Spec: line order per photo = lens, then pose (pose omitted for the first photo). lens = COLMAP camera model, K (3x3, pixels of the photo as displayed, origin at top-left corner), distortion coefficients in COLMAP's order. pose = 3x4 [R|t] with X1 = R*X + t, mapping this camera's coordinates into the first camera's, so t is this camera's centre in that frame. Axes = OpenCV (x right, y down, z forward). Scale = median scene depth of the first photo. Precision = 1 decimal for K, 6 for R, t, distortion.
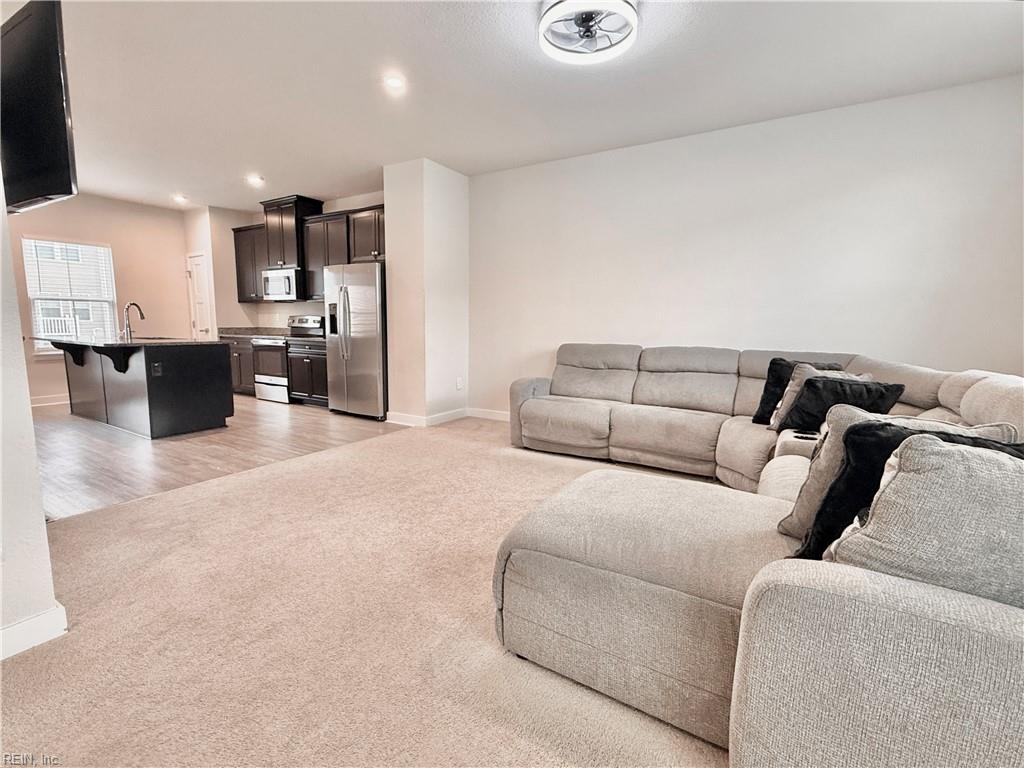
lens RADIAL K [[470.7, 0, 510.1], [0, 470.7, 385.6], [0, 0, 1]] dist [-0.002211, -0.000438]
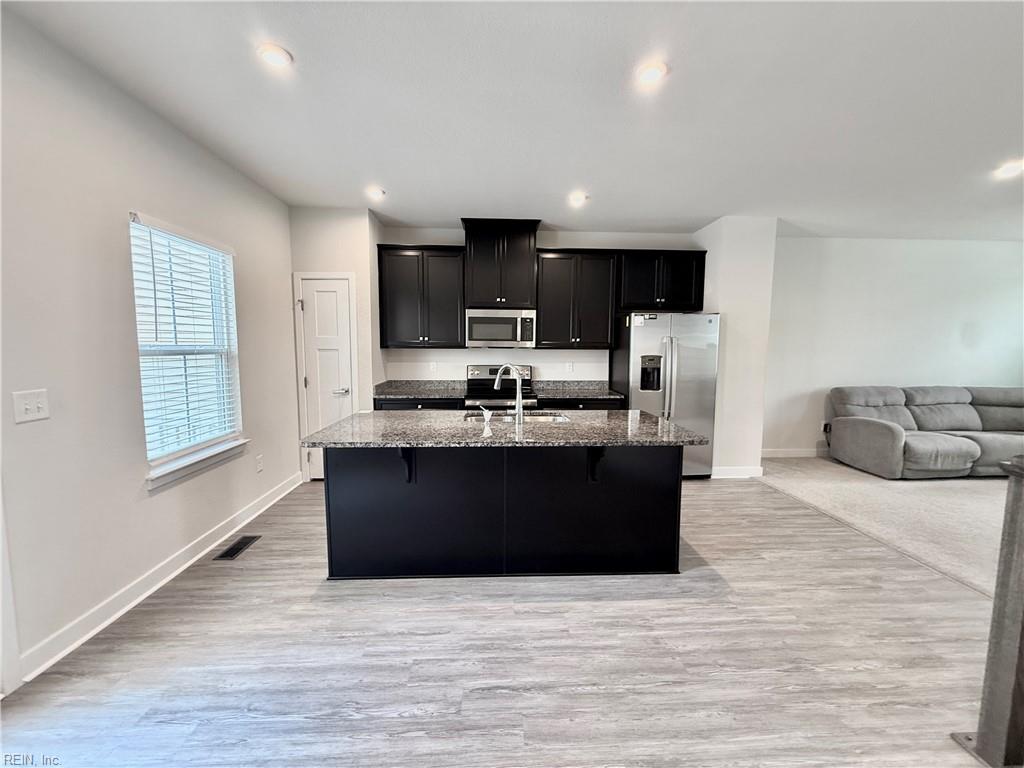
lens RADIAL K [[408.6, 0, 509.6], [0, 408.6, 383.7], [0, 0, 1]] dist [0.001040, -0.000321]
pose [[0.824924, -0.060247, 0.562023, -1.352163], [0.080141, 0.996725, -0.010782, -0.177370], [-0.559533, 0.053935, 0.827051, 0.679966]]
